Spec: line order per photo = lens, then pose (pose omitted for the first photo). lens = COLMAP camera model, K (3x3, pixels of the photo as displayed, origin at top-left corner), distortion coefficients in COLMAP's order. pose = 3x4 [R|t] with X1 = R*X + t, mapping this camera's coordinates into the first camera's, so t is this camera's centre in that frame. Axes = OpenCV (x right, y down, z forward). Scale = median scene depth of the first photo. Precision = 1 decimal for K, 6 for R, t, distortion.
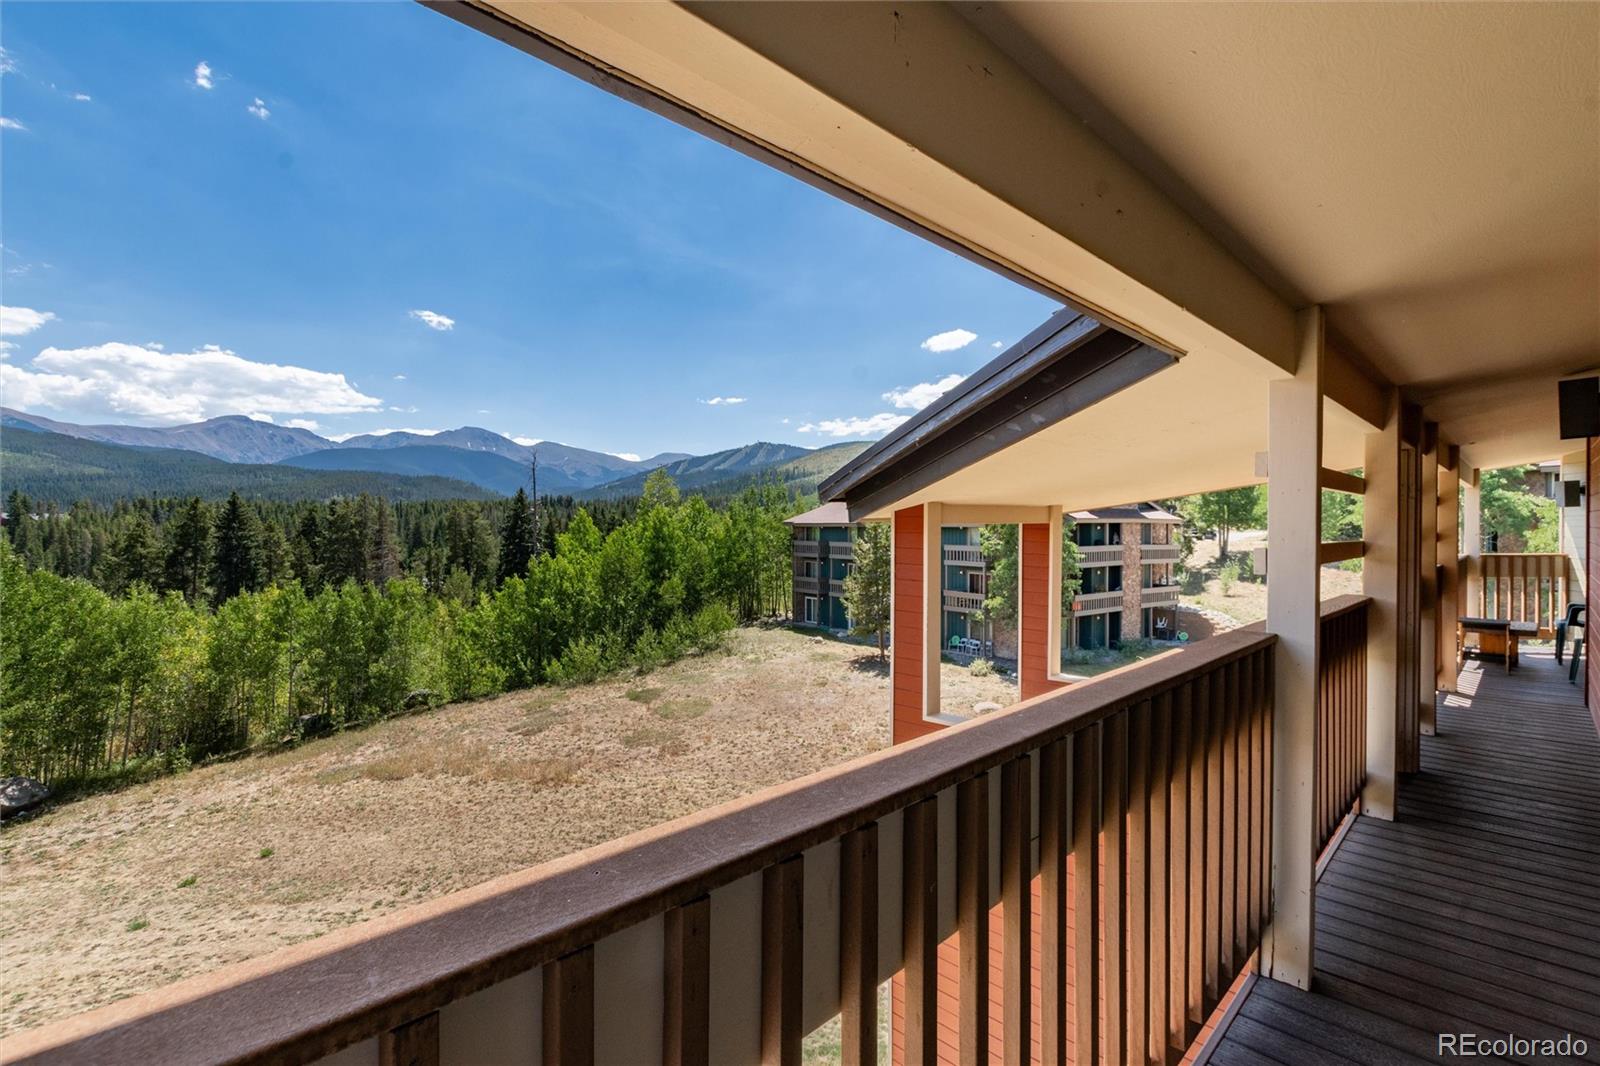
lens RADIAL K [[740.5, 0, 800.9], [0, 740.5, 529.0], [0, 0, 1]] dist [0.002012, -0.000462]
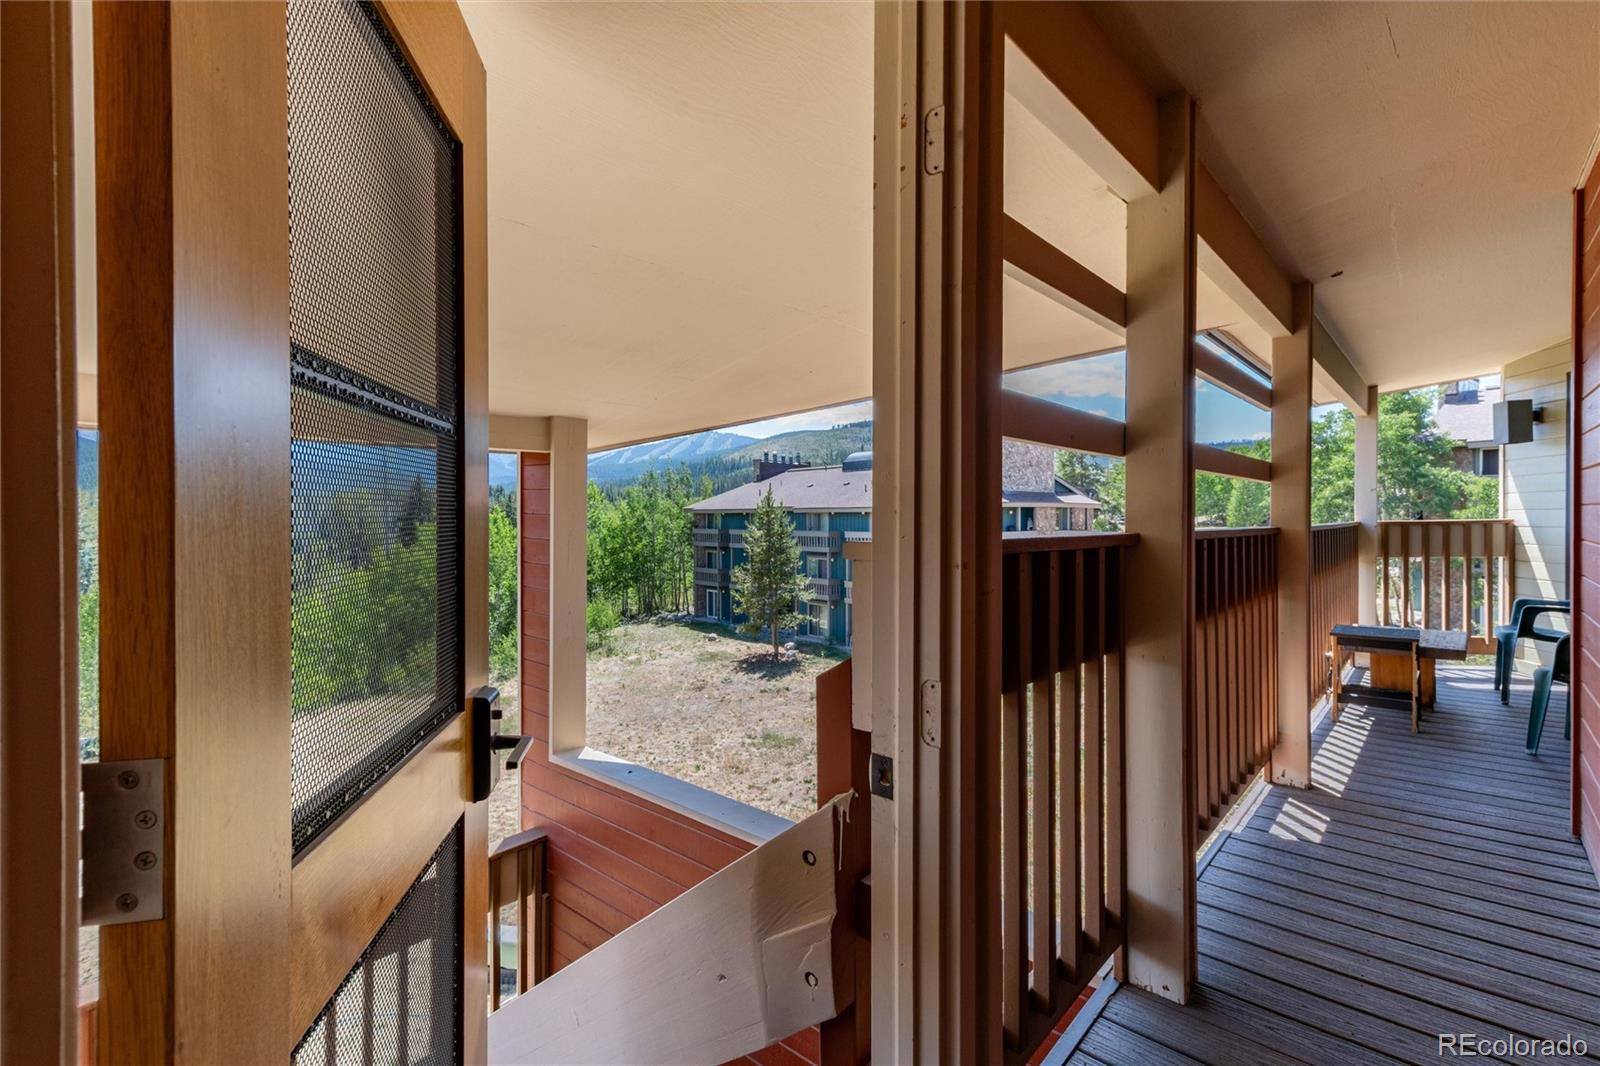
lens RADIAL K [[740.5, 0, 799.9], [0, 740.5, 522.5], [0, 0, 1]] dist [0.002012, -0.000462]
pose [[0.998698, -0.004641, 0.050802, 0.095151], [0.004513, 0.999986, 0.002619, 0.007713], [-0.050813, -0.002386, 0.998705, 0.096103]]
